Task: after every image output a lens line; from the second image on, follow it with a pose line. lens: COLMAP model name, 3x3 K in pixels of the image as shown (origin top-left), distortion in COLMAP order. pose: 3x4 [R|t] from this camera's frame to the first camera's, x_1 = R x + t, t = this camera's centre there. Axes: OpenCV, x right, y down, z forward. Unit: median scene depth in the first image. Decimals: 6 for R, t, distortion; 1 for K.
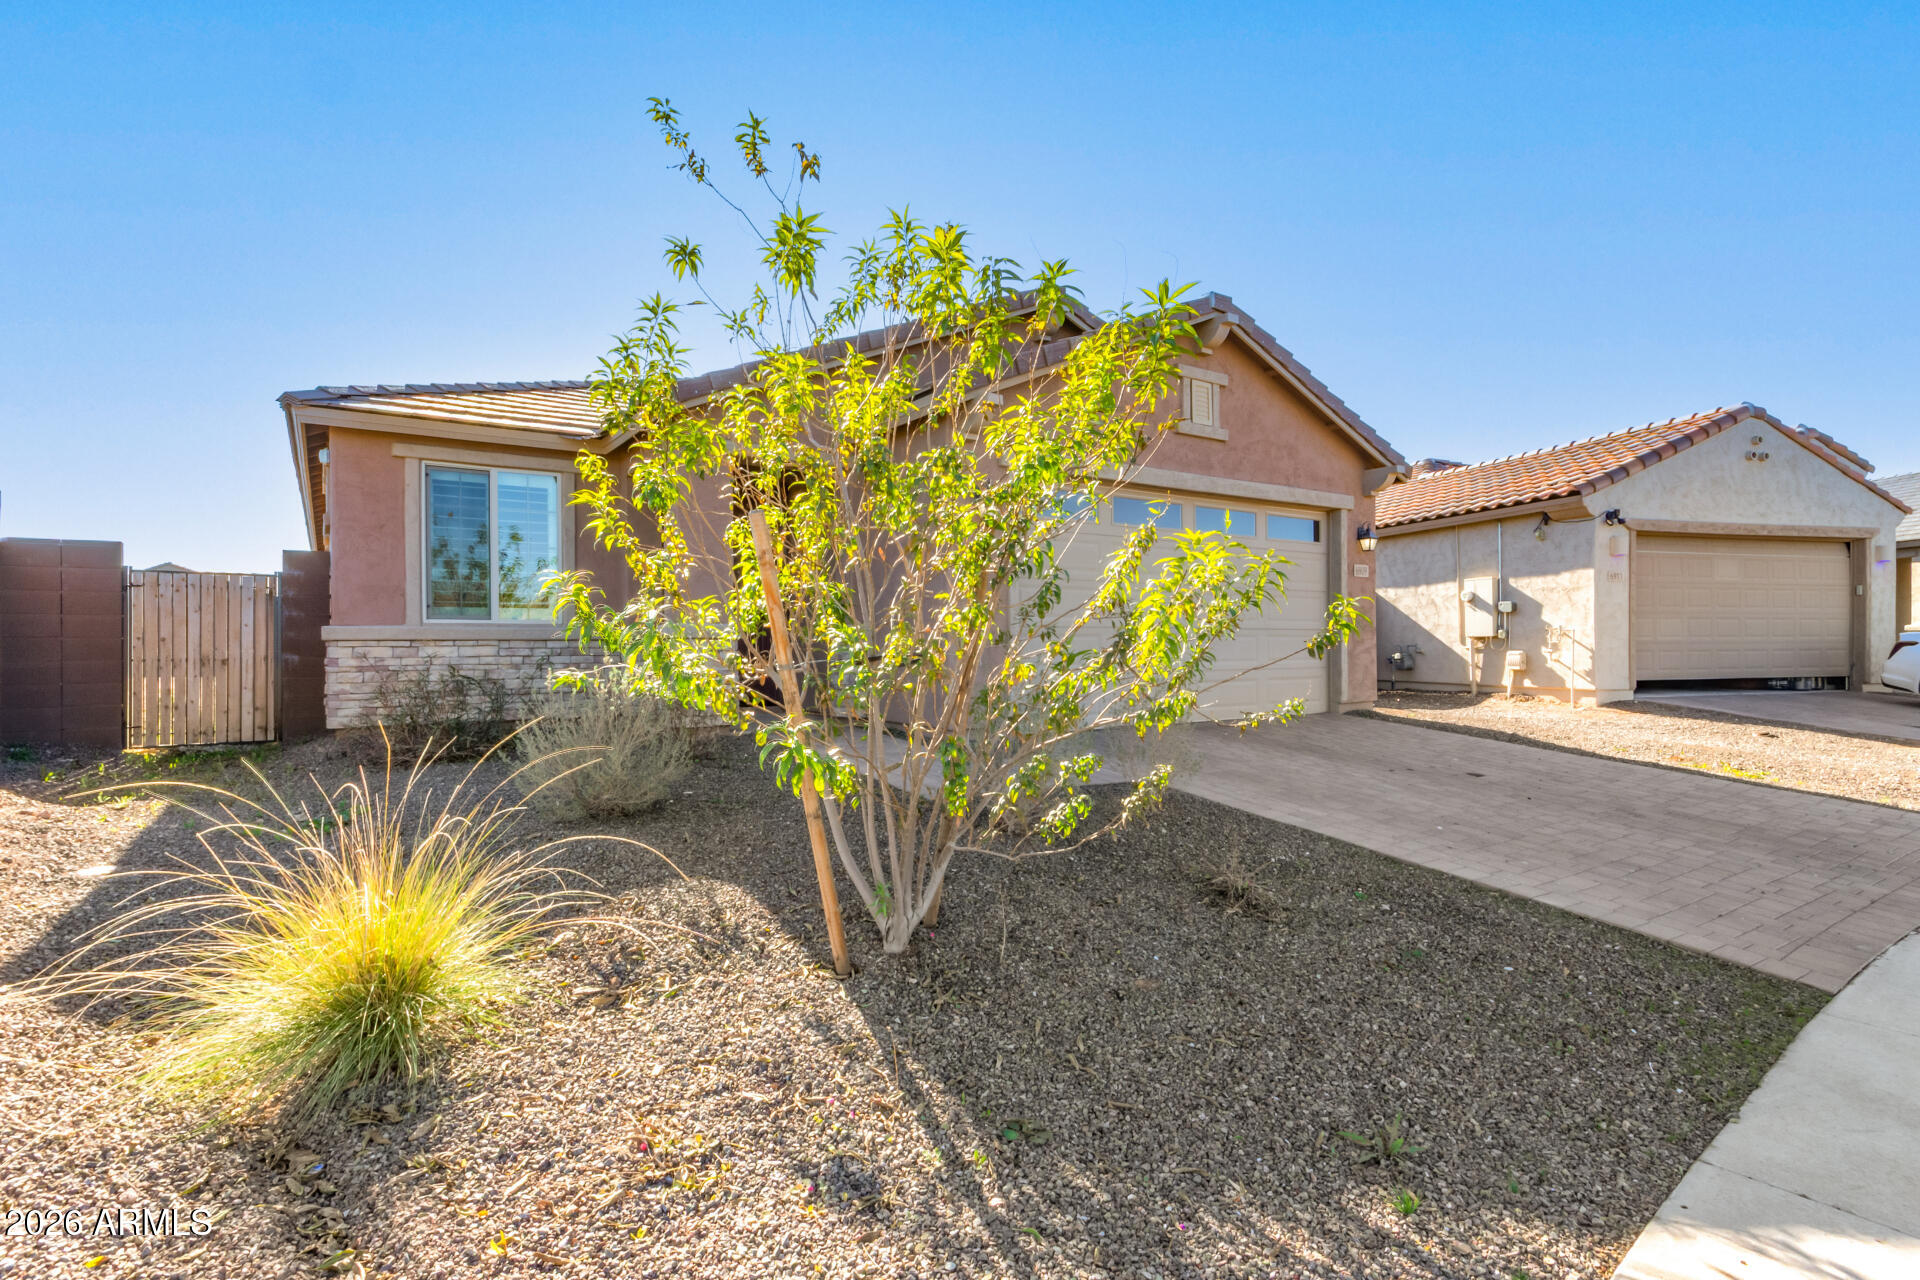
lens RADIAL K [[888.7, 0, 973.5], [0, 888.7, 645.8], [0, 0, 1]] dist [0.002553, 0.000349]
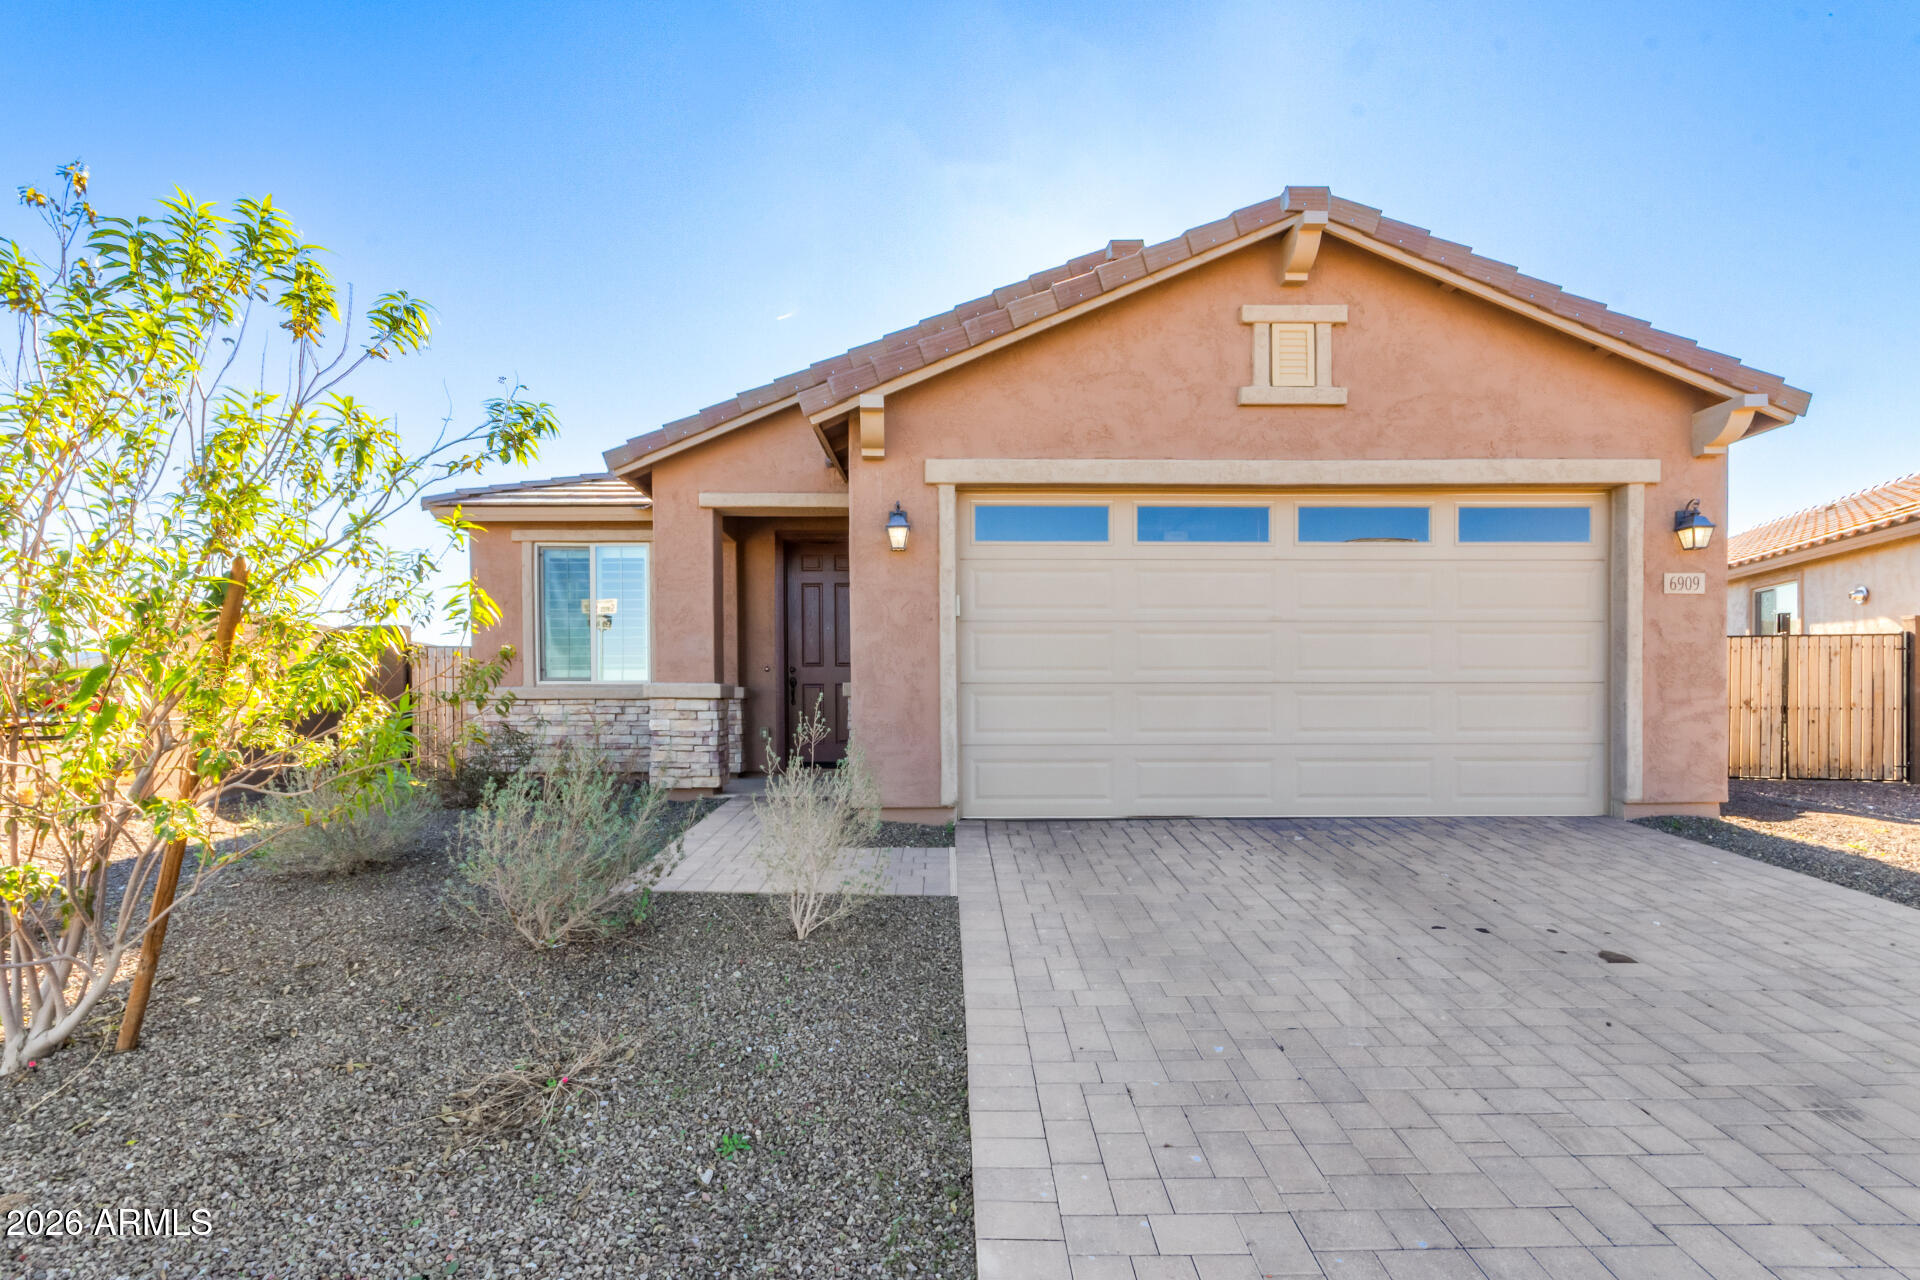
lens RADIAL K [[903.8, 0, 981.4], [0, 903.8, 702.1], [0, 0, 1]] dist [0.002840, 0.000079]
pose [[0.845972, 0.002503, -0.533222, 0.418429], [-0.002555, 0.999997, 0.000641, -0.004239], [0.533222, 0.000820, 0.845975, 0.274539]]
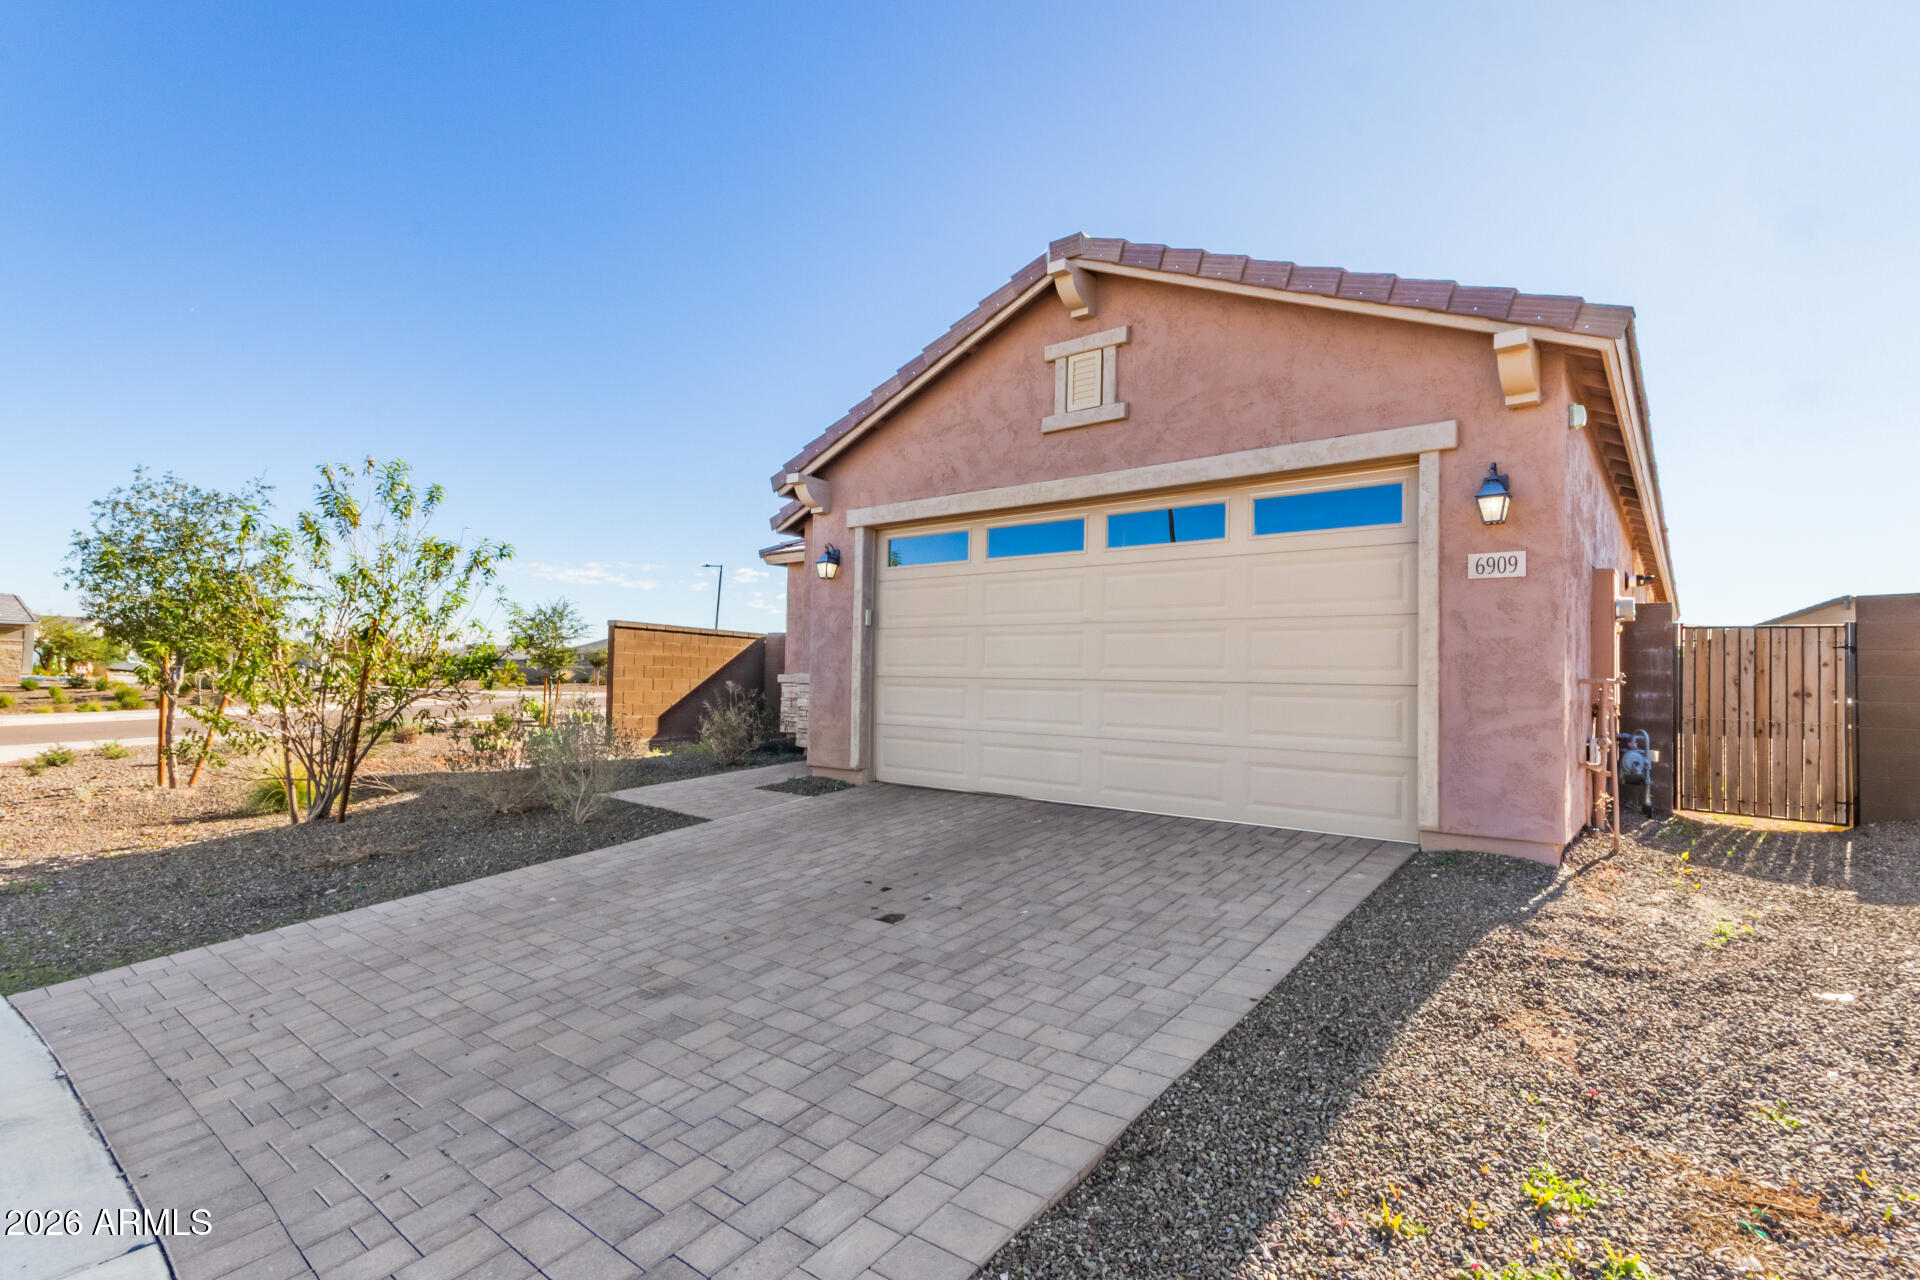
lens RADIAL K [[888.7, 0, 973.5], [0, 888.7, 645.8], [0, 0, 1]] dist [0.002553, 0.000349]
pose [[0.326987, -0.028955, -0.944585, 0.919185], [-0.024075, 0.998951, -0.038956, -0.016853], [0.944722, 0.035479, 0.325947, 0.664599]]
